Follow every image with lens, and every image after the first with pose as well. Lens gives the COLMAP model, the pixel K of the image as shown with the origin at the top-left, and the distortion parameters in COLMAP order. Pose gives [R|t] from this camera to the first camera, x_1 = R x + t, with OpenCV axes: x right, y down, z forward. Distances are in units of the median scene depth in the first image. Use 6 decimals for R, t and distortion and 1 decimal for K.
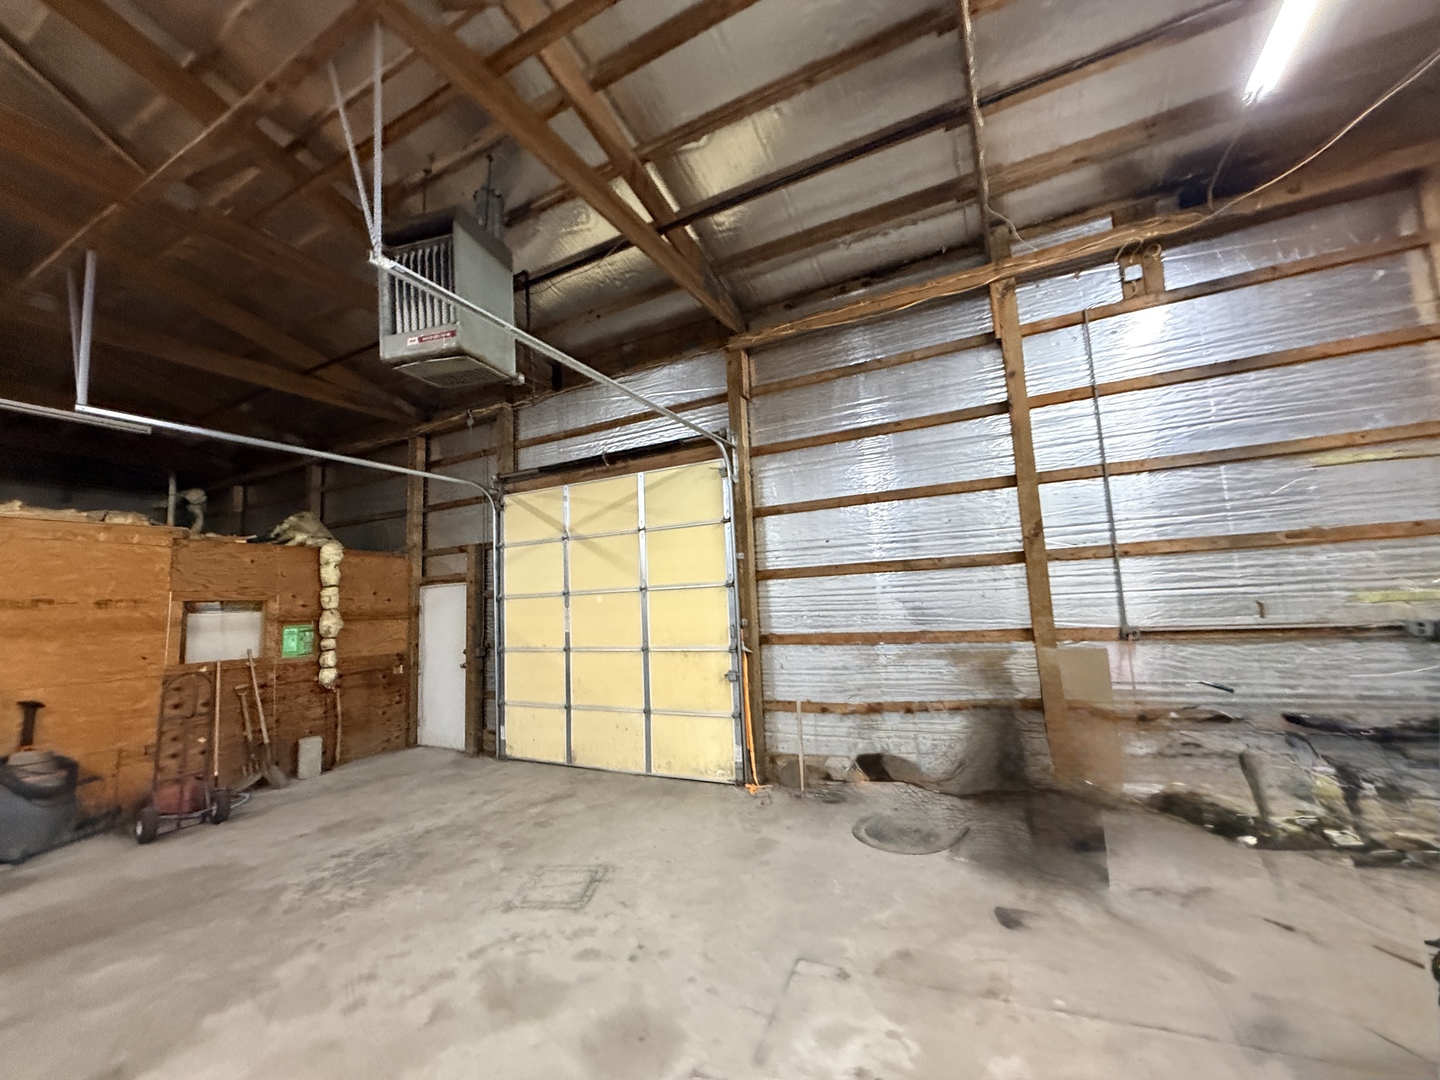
lens RADIAL K [[580.7, 0, 720.1], [0, 580.7, 542.5], [0, 0, 1]] dist [0.001262, -0.000436]
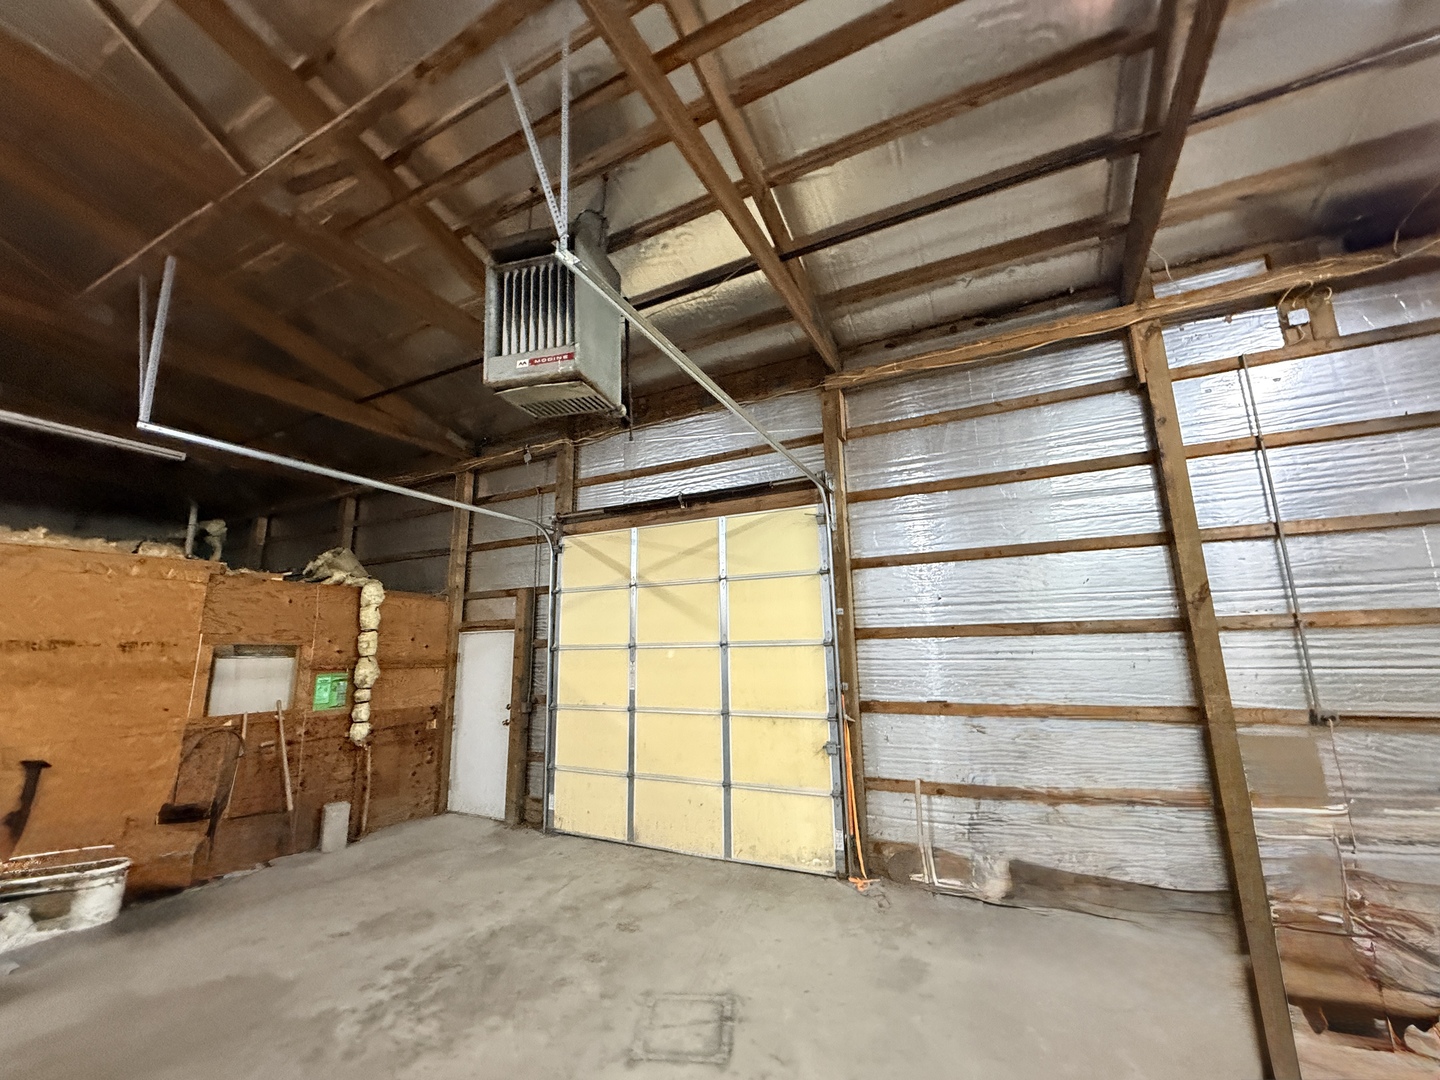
lens RADIAL K [[580.7, 0, 716.3], [0, 580.7, 540.6], [0, 0, 1]] dist [0.001262, -0.000436]
pose [[0.999569, 0.028982, 0.004585, -0.182793], [-0.028512, 0.996269, -0.081455, -0.008747], [-0.006929, 0.081289, 0.996666, 0.104020]]
